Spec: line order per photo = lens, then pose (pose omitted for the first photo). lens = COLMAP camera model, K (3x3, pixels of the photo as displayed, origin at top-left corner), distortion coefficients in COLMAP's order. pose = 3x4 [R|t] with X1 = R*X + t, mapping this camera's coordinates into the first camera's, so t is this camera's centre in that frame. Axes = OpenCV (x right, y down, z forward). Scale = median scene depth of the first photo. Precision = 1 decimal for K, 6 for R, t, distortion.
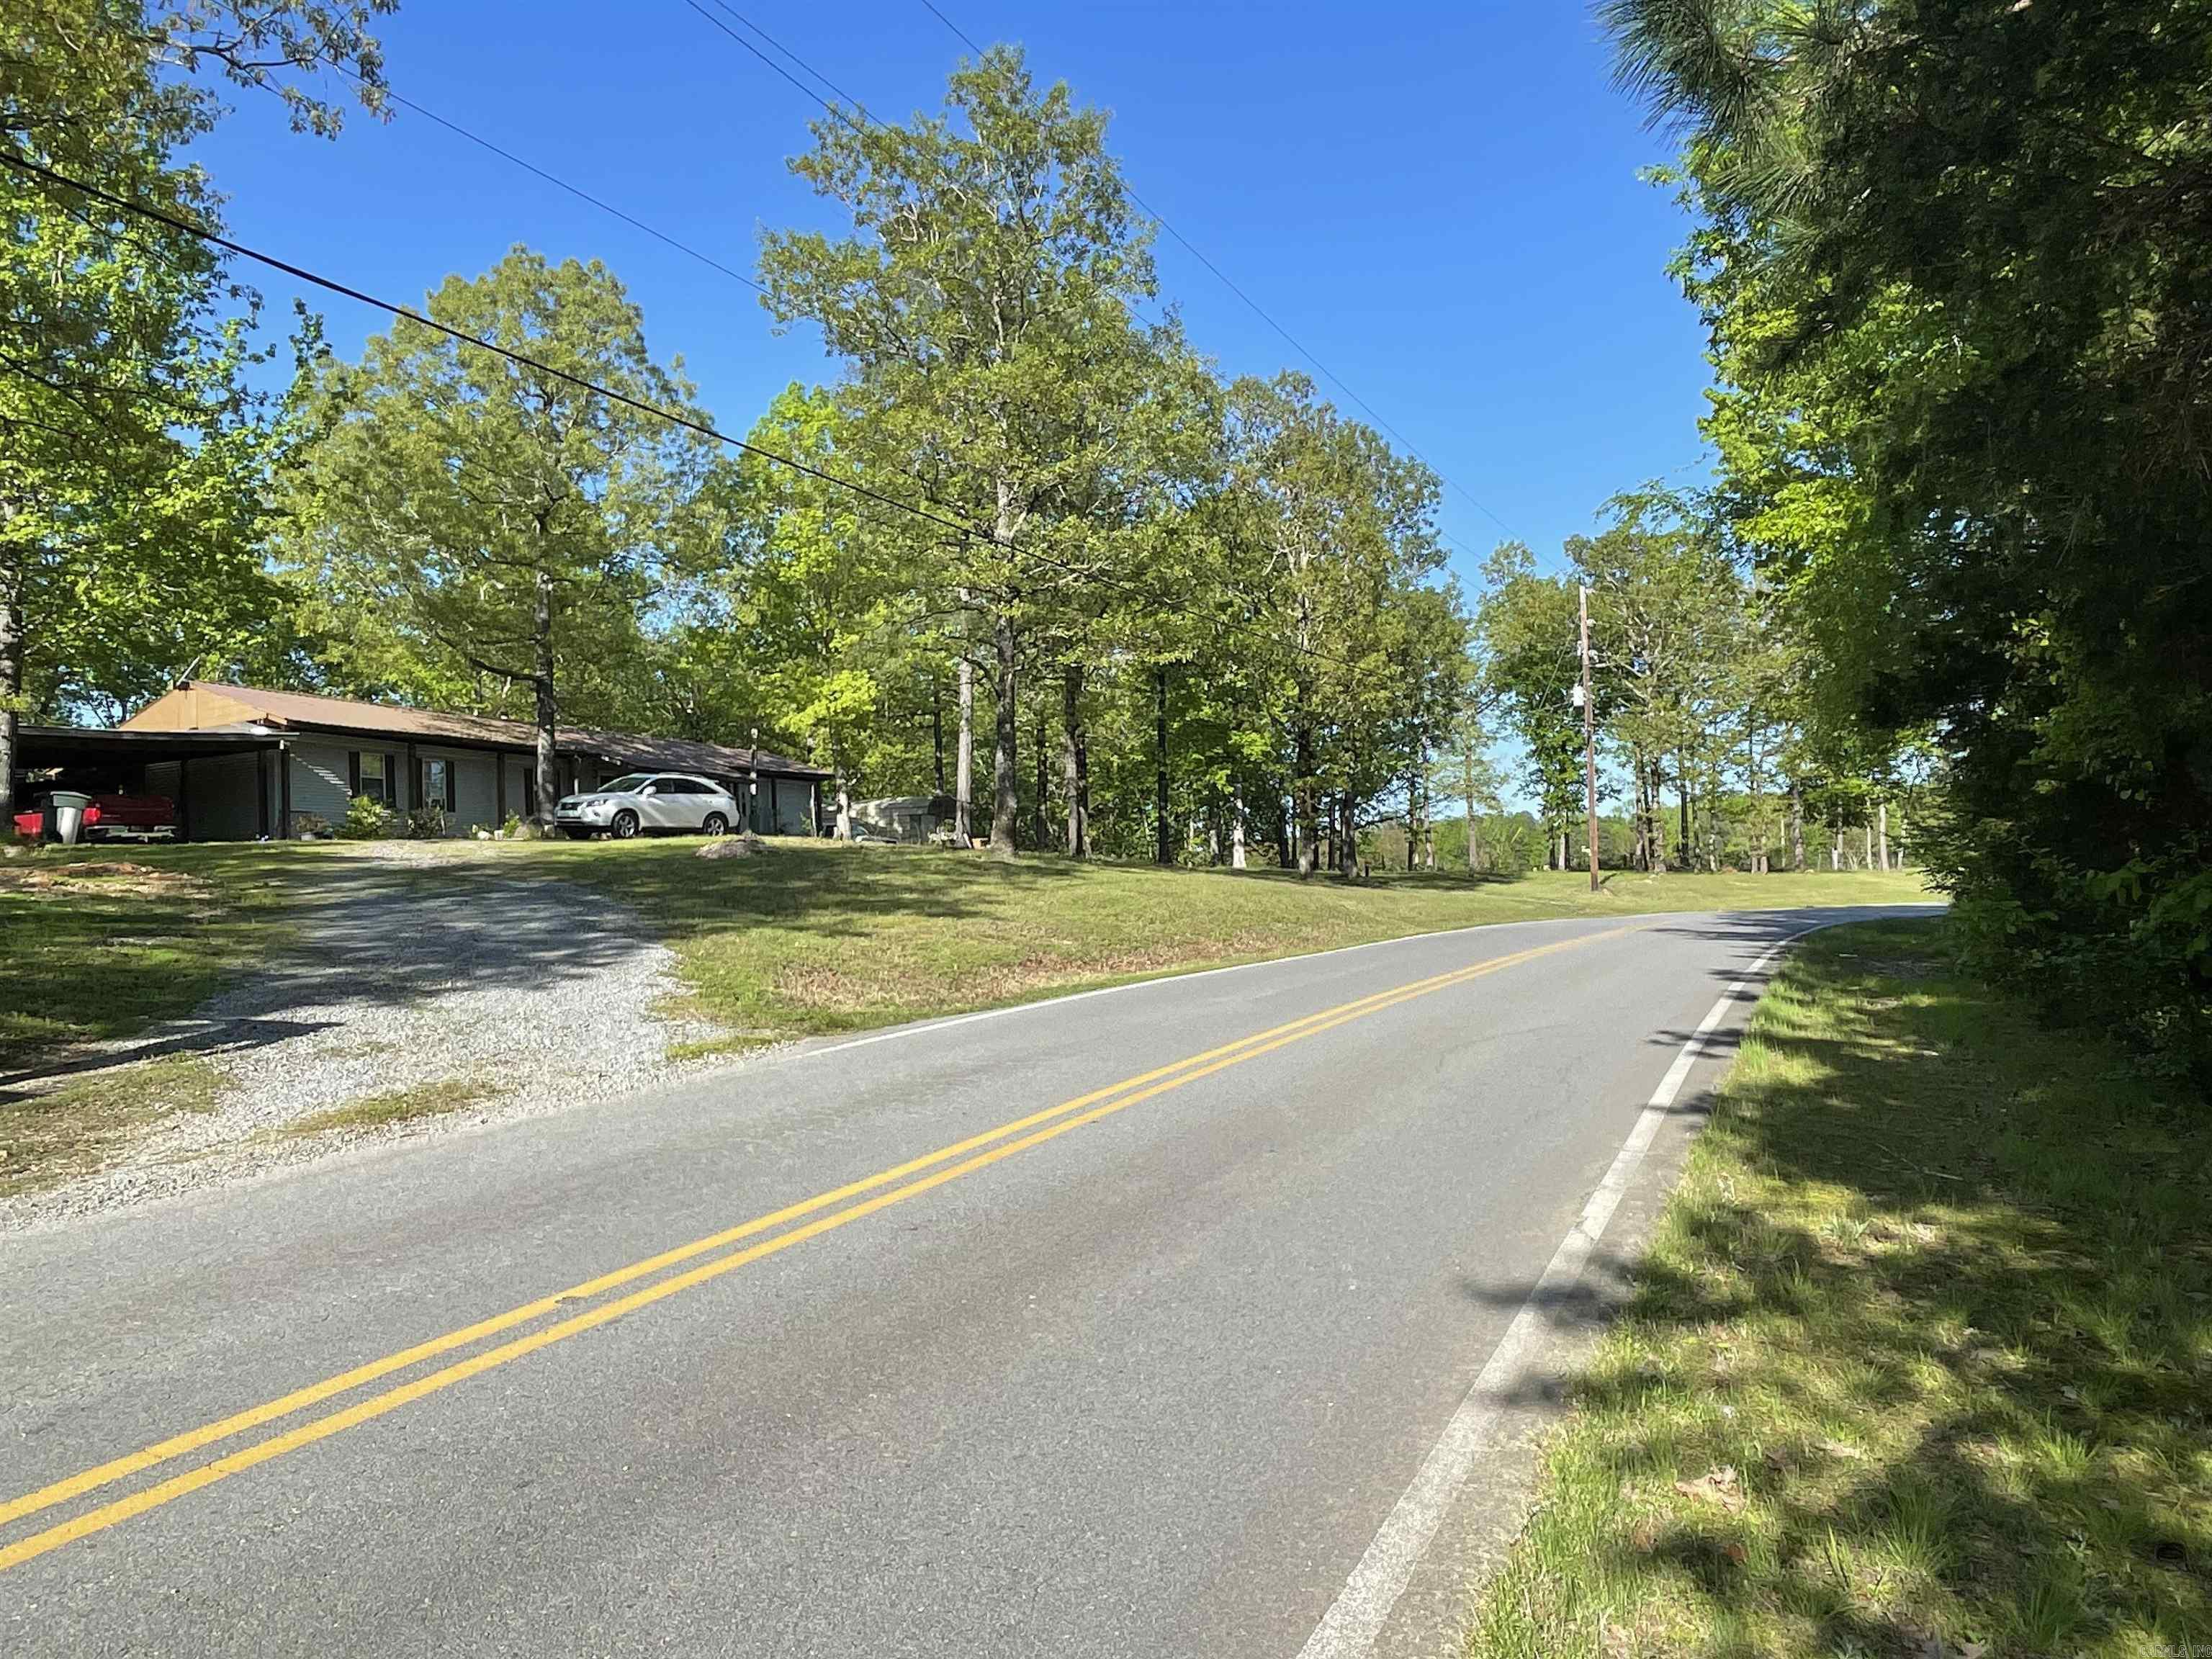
lens RADIAL K [[1621.5, 0, 1106.0], [0, 1621.5, 829.5], [0, 0, 1]] dist [0.000305, -0.001241]
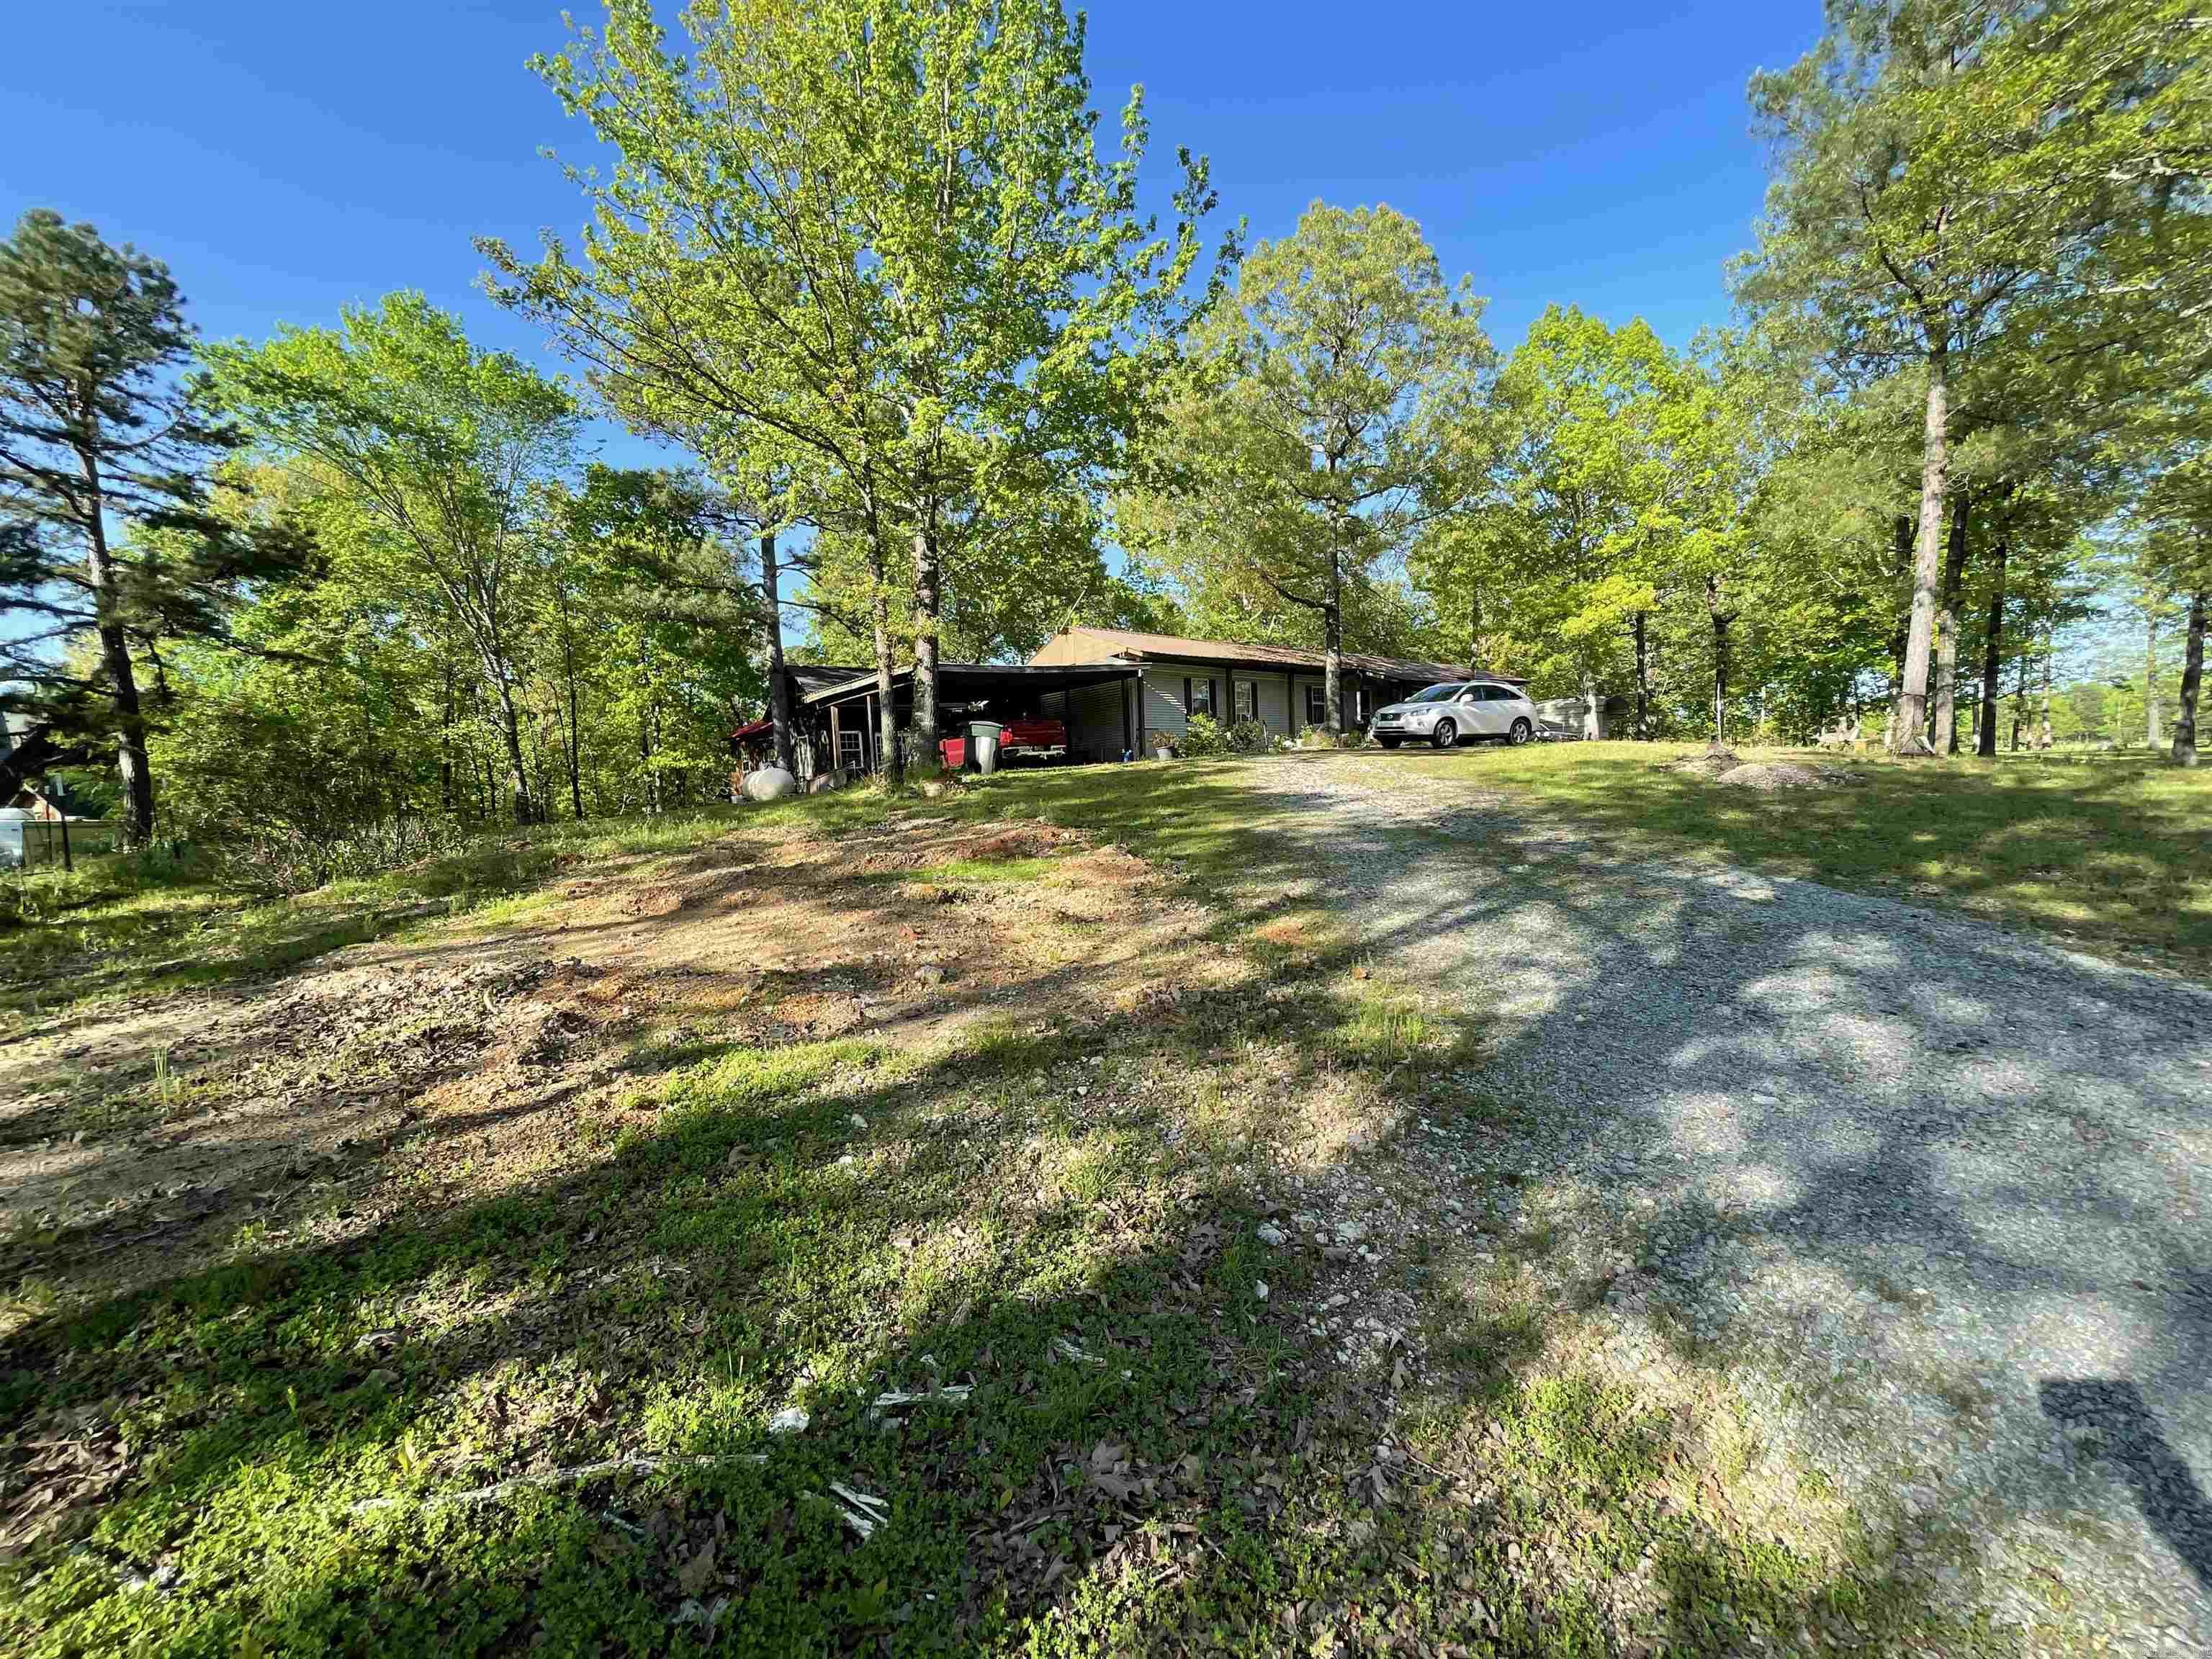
lens RADIAL K [[932.9, 0, 1101.5], [0, 932.9, 835.8], [0, 0, 1]] dist [0.000413, -0.000717]
pose [[0.895990, 0.022092, -0.443524, -0.221296], [0.031042, 0.993203, 0.112181, -0.010877], [0.442987, -0.114281, 0.889214, 0.355651]]
